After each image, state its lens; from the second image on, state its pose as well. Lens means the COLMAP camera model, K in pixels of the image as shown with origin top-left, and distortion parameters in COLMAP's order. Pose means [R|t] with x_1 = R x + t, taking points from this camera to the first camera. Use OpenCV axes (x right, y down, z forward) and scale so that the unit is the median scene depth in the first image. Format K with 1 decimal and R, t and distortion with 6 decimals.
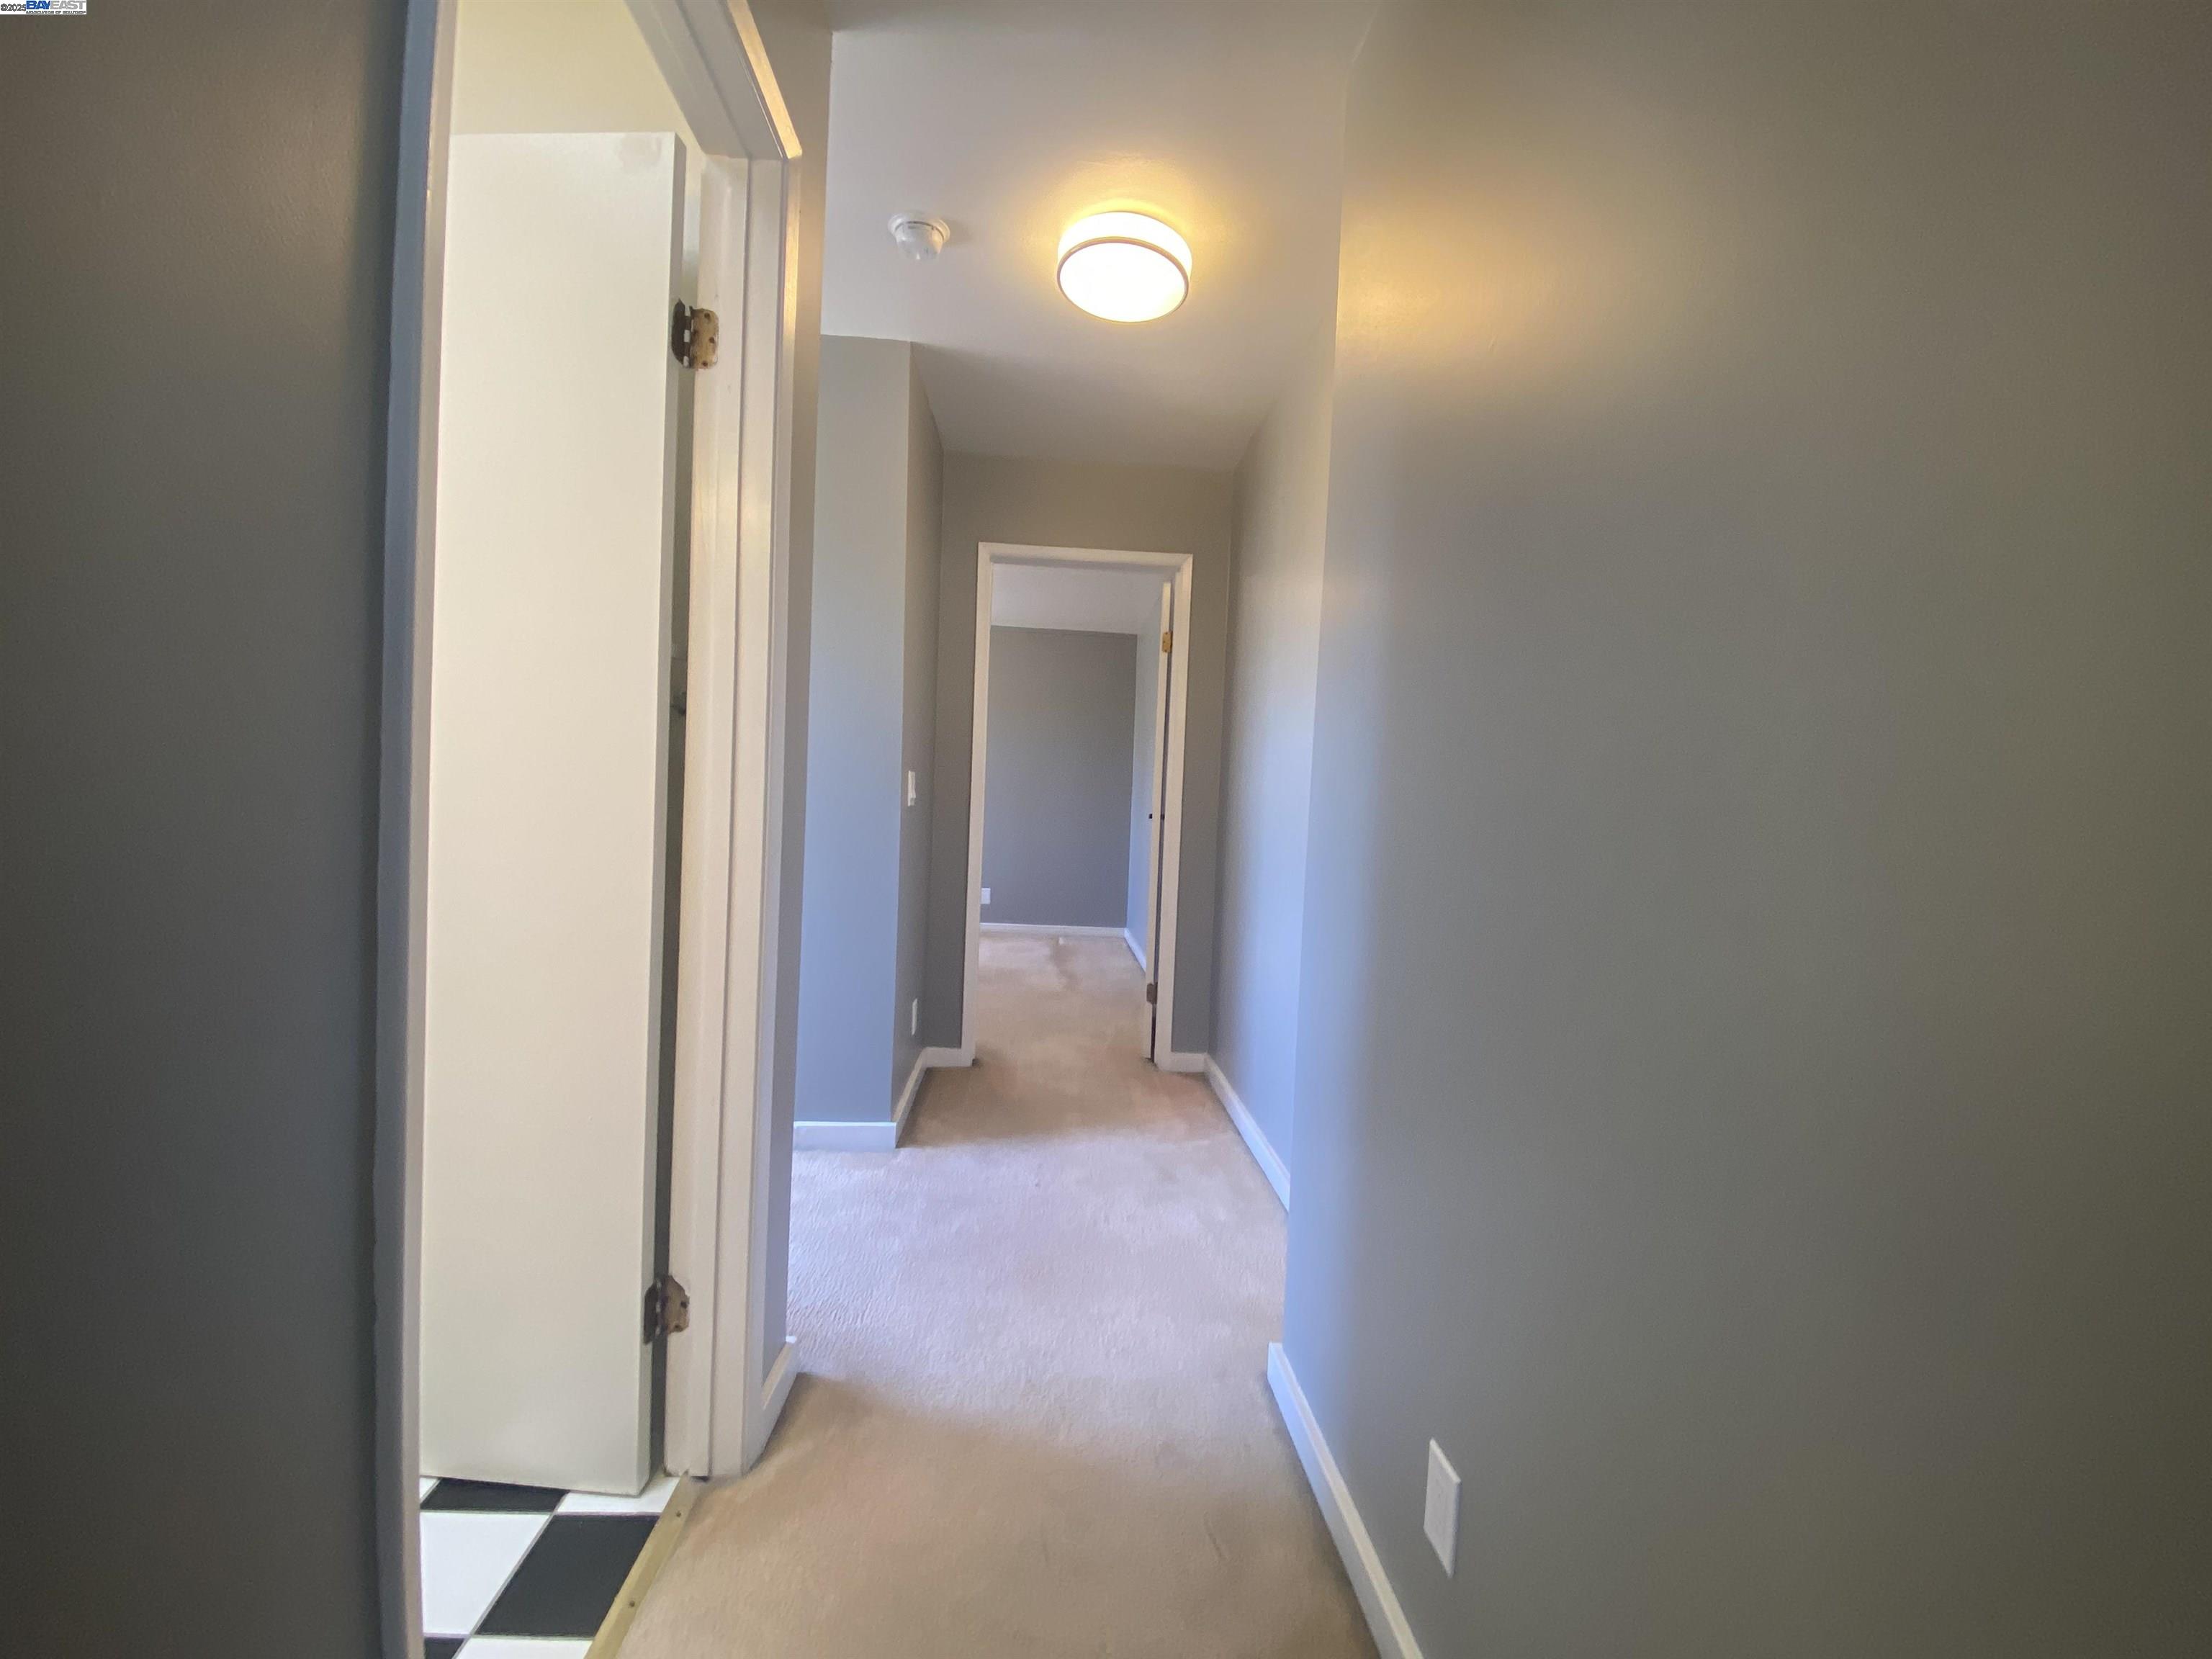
lens RADIAL K [[894.5, 0, 1106.0], [0, 894.5, 829.5], [0, 0, 1]] dist [0.014257, -0.018229]
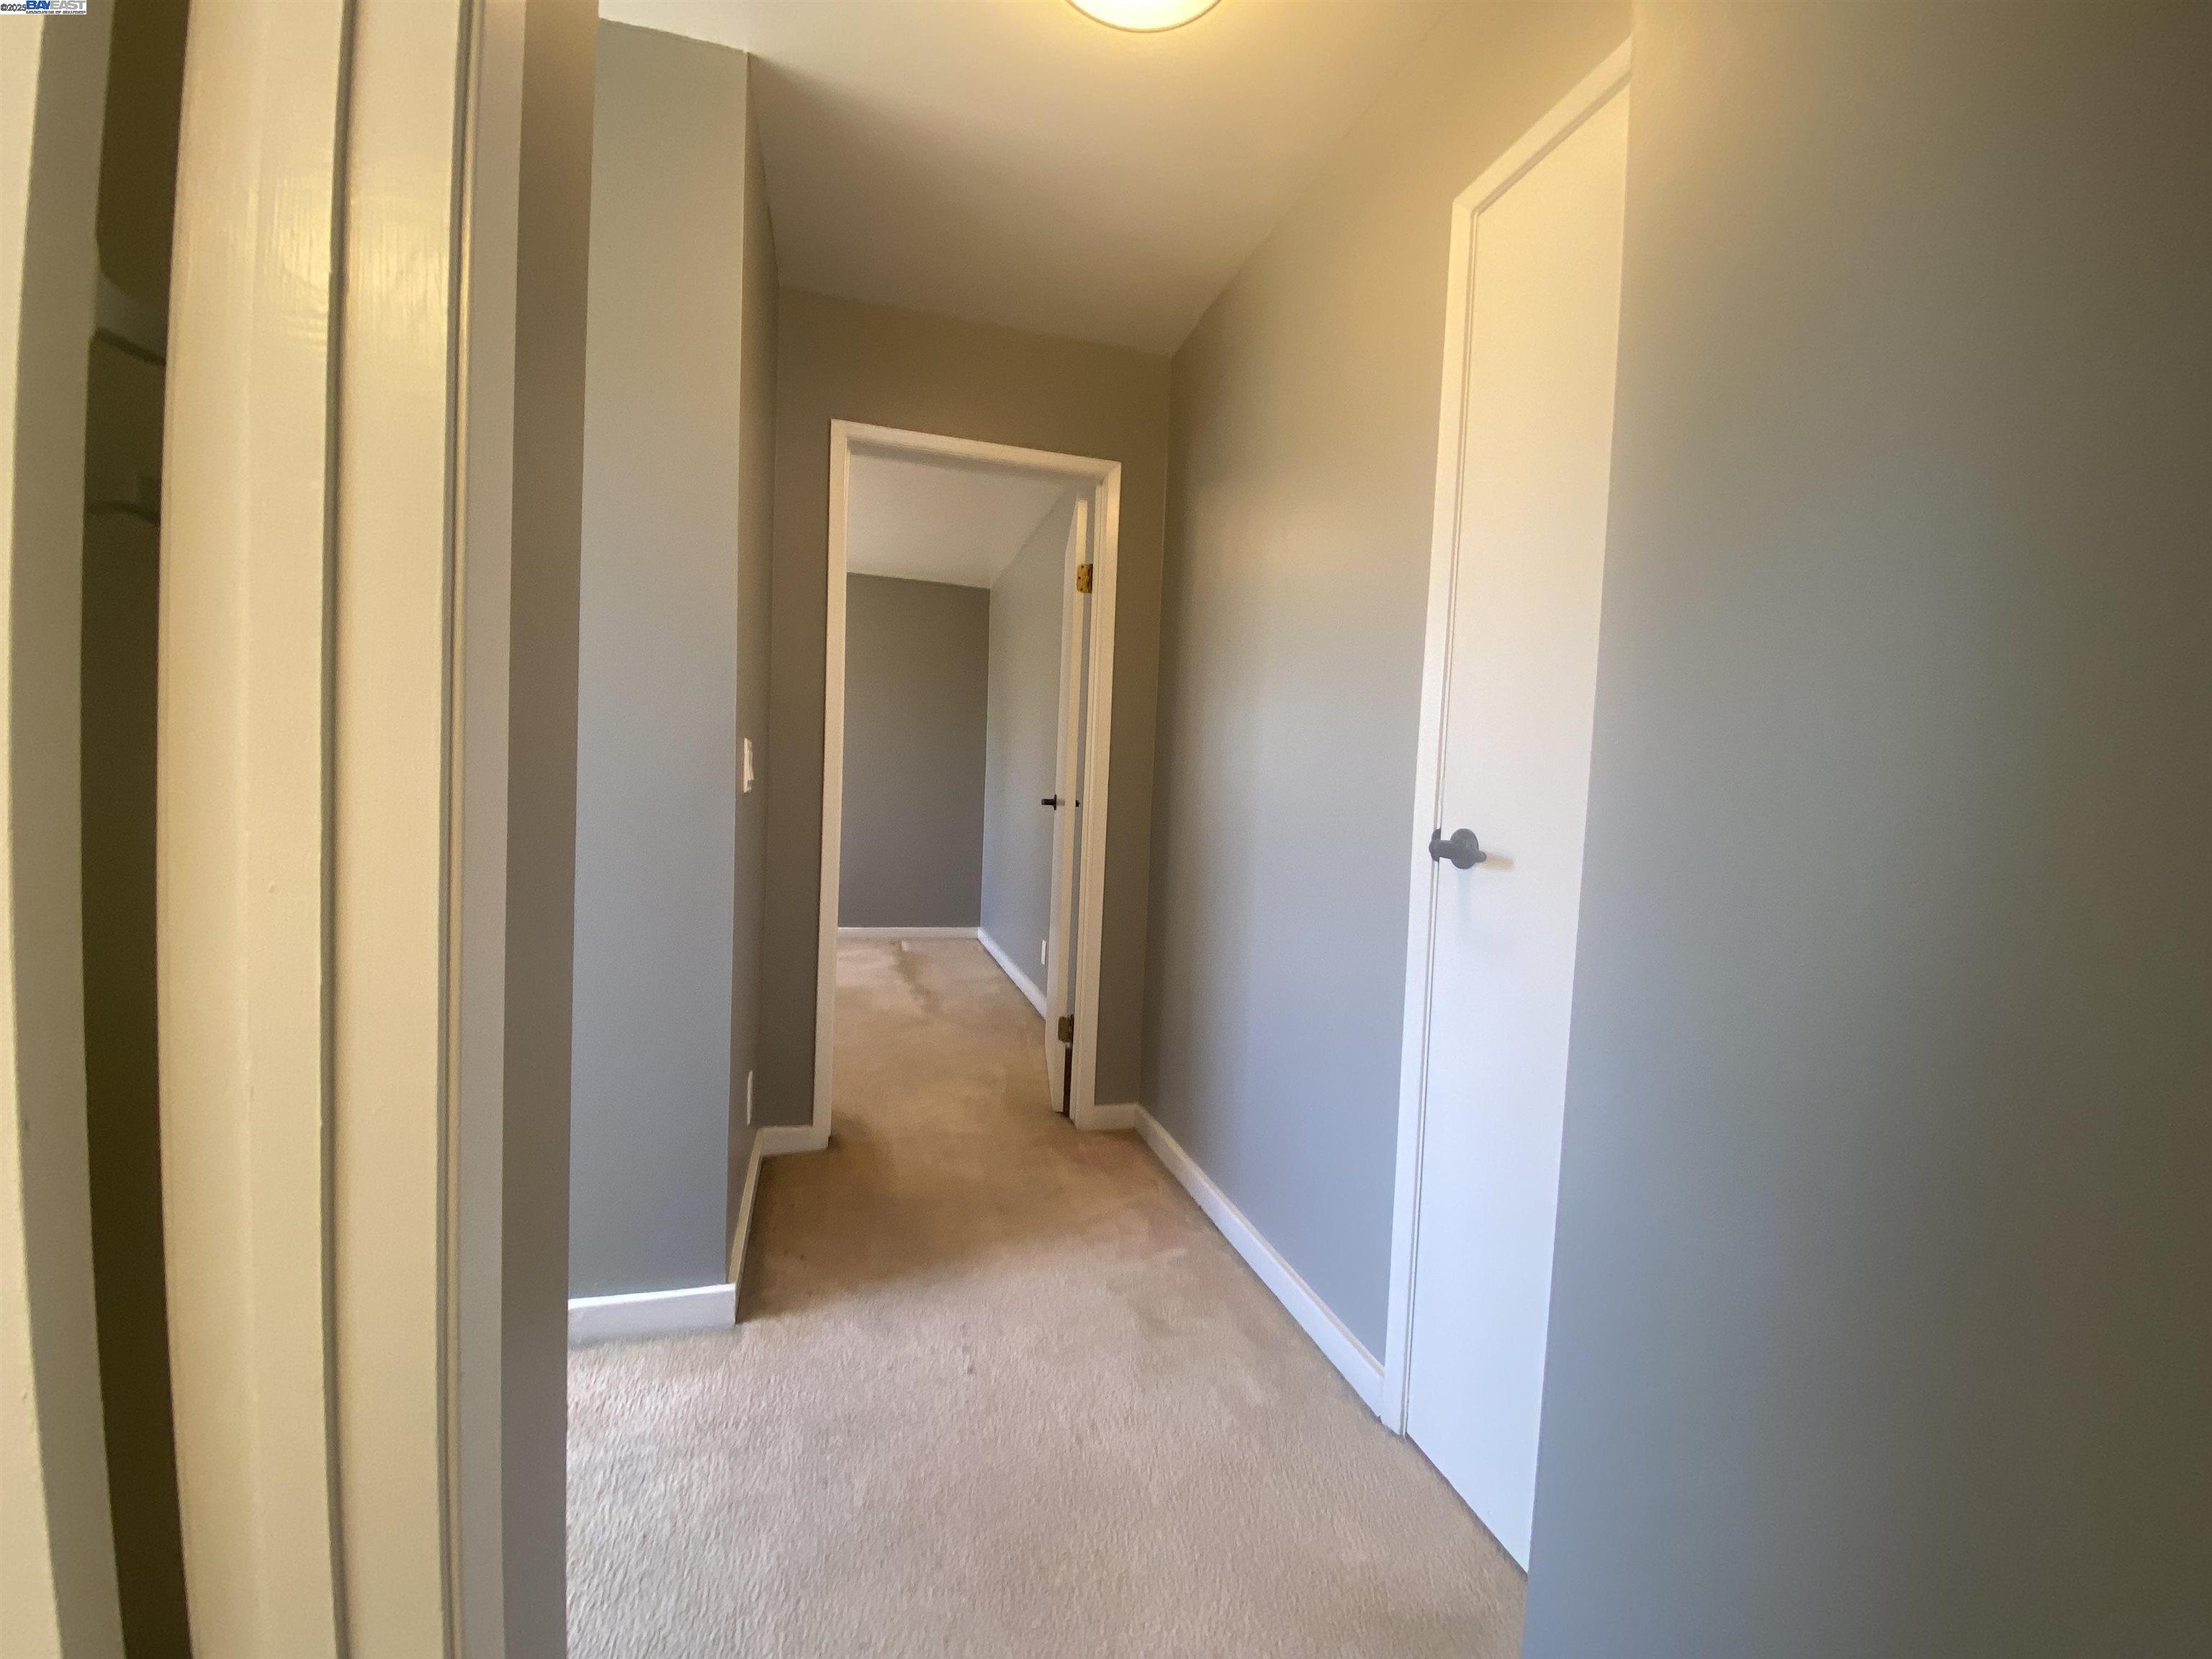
lens RADIAL K [[894.5, 0, 1106.0], [0, 894.5, 829.5], [0, 0, 1]] dist [0.014257, -0.018229]
pose [[0.975971, -0.008398, 0.217741, -0.092777], [0.002652, 0.999641, 0.026671, -0.013904], [-0.217886, -0.025453, 0.975642, 0.264243]]
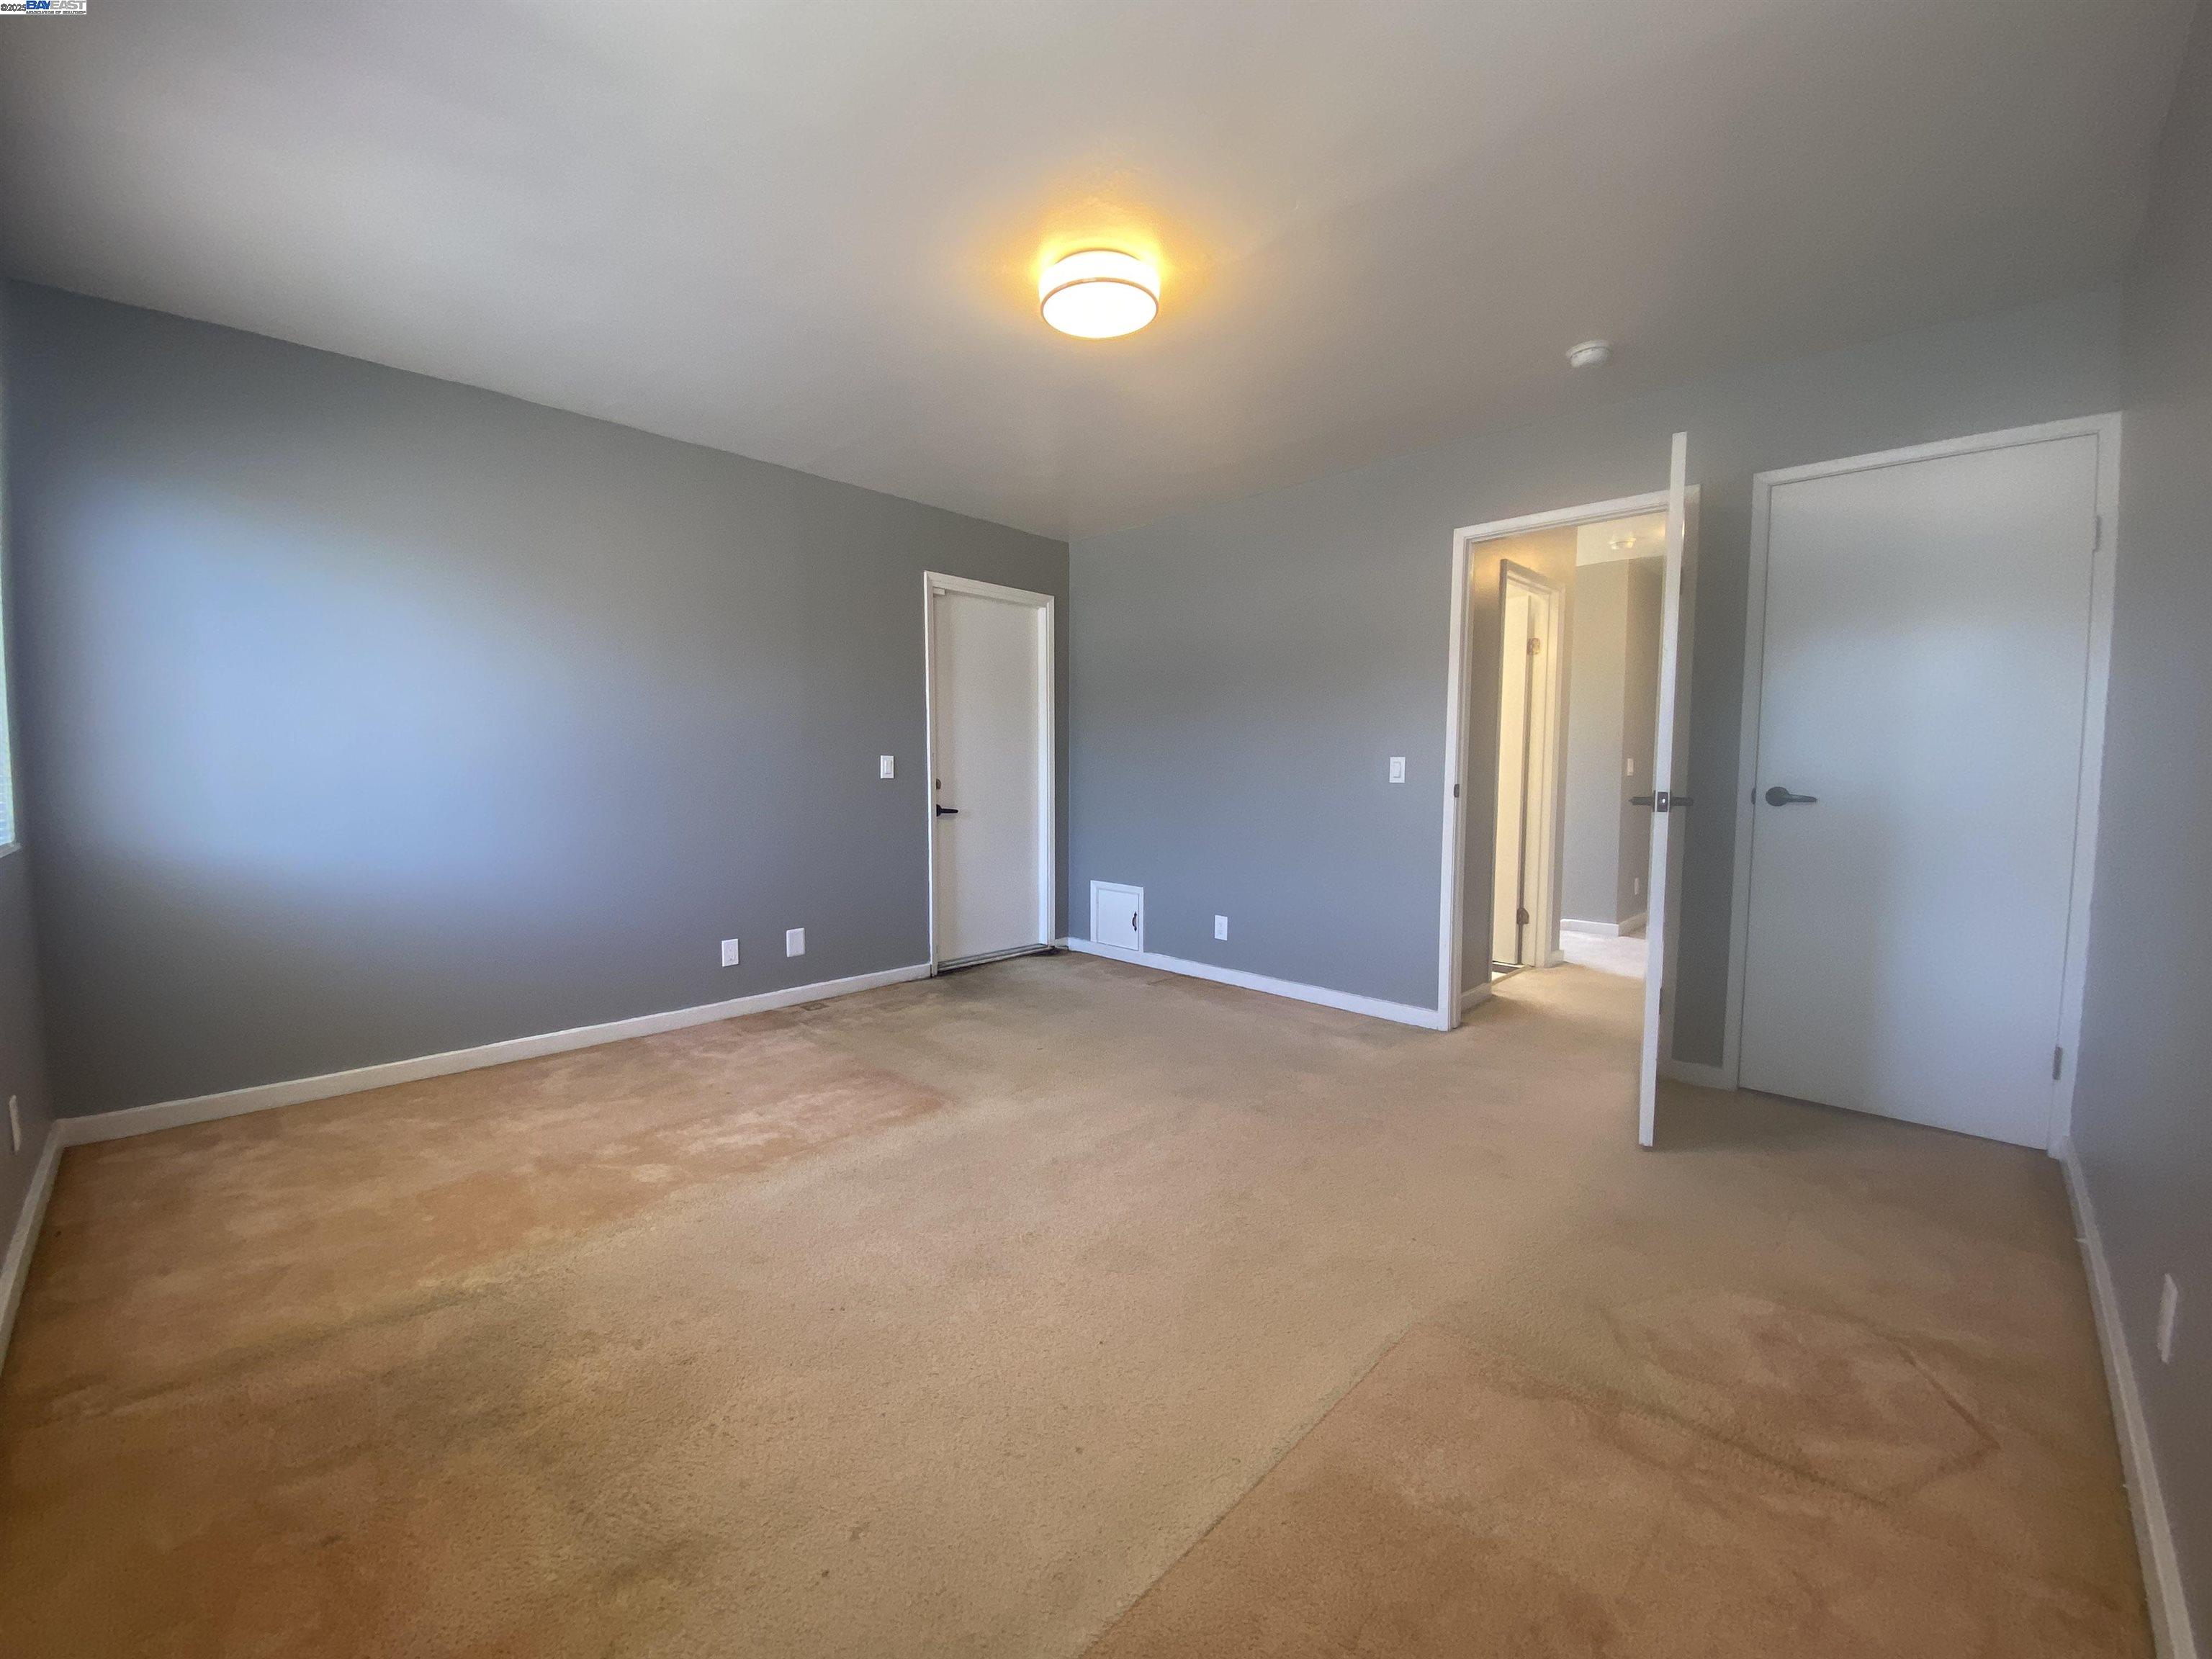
lens RADIAL K [[894.5, 0, 1106.0], [0, 894.5, 829.5], [0, 0, 1]] dist [0.014257, -0.018229]
pose [[0.691352, 0.012702, -0.722406, 0.391971], [0.005395, 0.999727, 0.022741, 0.038987], [0.722498, -0.019619, 0.691095, -1.111445]]
